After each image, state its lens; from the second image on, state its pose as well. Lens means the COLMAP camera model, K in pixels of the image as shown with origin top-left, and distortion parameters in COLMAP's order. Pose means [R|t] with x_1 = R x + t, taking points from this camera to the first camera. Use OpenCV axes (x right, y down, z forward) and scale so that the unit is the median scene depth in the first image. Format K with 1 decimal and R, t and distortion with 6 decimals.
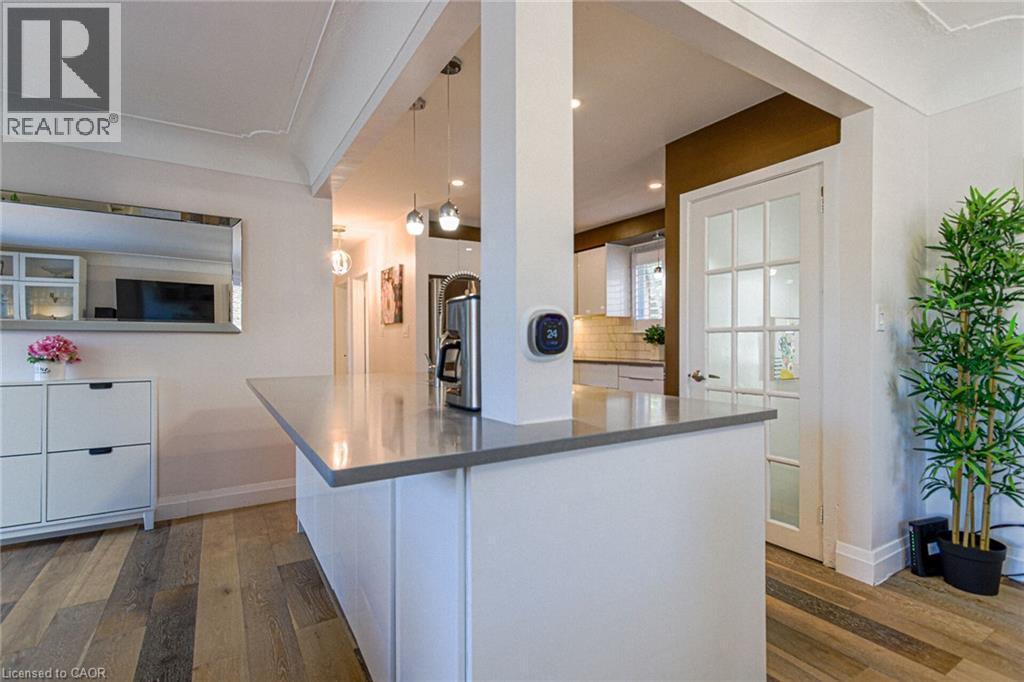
lens RADIAL K [[474.6, 0, 491.4], [0, 474.6, 344.2], [0, 0, 1]] dist [0.012198, -0.000092]
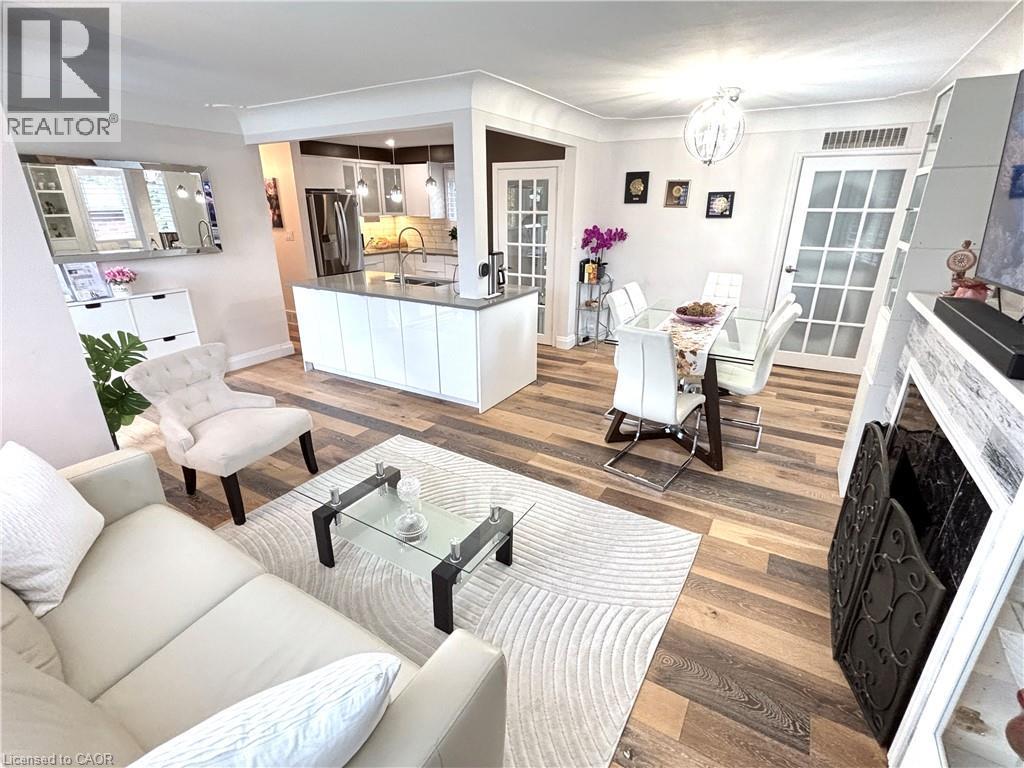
lens RADIAL K [[489.8, 0, 512.0], [0, 489.8, 384.0], [0, 0, 1]] dist [0.000422, 0.000099]
pose [[0.868773, -0.163629, 0.467395, -0.698490], [-0.004956, 0.940913, 0.338613, -0.207613], [-0.495185, -0.296495, 0.816629, -1.016592]]
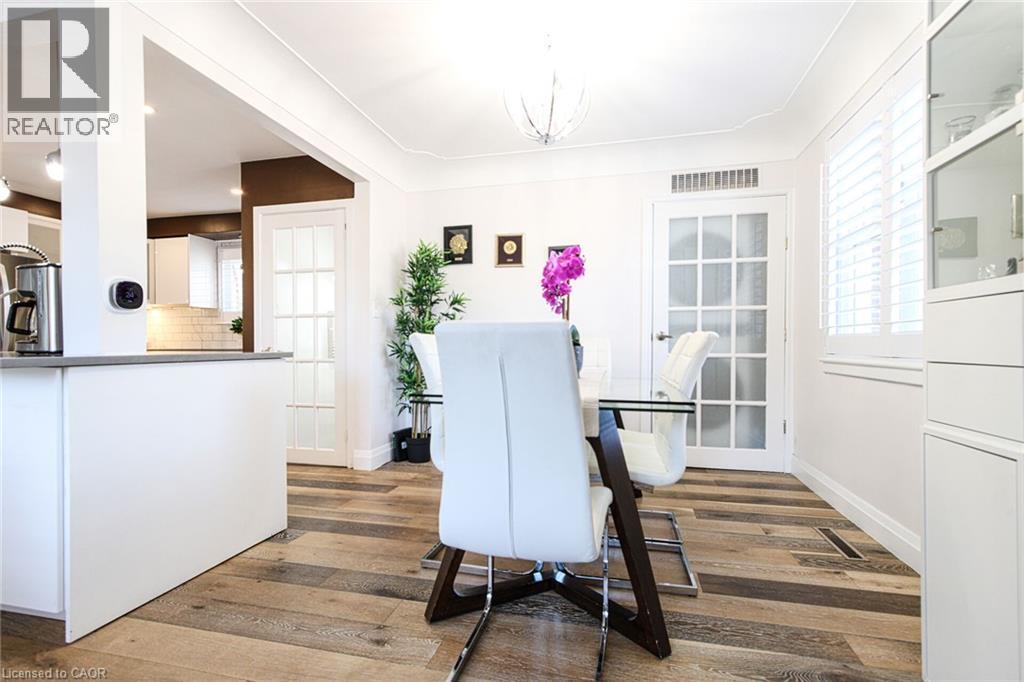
lens RADIAL K [[485.8, 0, 504.6], [0, 485.8, 349.9], [0, 0, 1]] dist [0.011426, 0.000097]
pose [[0.698999, -0.006652, 0.715091, -0.076640], [0.005088, 0.999978, 0.004328, 0.076180], [-0.715104, 0.000613, 0.699018, -0.473006]]
